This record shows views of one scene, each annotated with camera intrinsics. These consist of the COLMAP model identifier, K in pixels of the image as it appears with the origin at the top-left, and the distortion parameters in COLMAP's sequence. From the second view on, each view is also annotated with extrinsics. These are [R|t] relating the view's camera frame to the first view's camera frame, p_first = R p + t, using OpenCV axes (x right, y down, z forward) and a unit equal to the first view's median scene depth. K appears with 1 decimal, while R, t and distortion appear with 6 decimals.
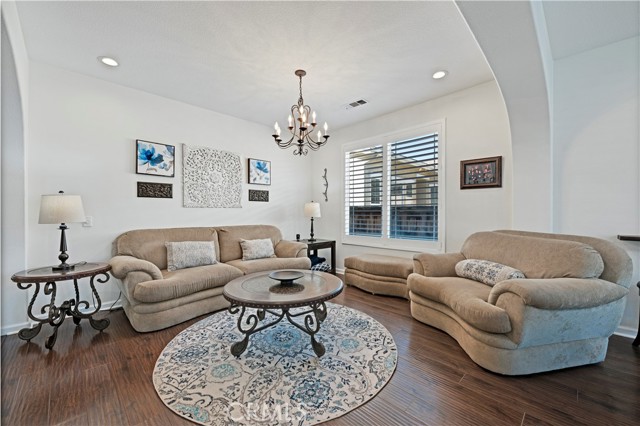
lens RADIAL K [[256.3, 0, 321.4], [0, 256.3, 213.9], [0, 0, 1]] dist [0.019940, -0.011530]
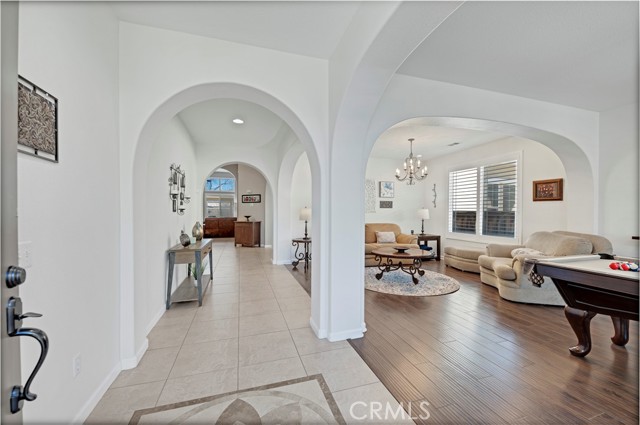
lens RADIAL K [[256.3, 0, 321.4], [0, 256.3, 213.4], [0, 0, 1]] dist [0.019940, -0.011530]
pose [[0.890408, 0.008800, -0.455079, 0.140705], [-0.008145, 0.999961, 0.003401, -0.022796], [0.455091, 0.000679, 0.890445, -0.686253]]
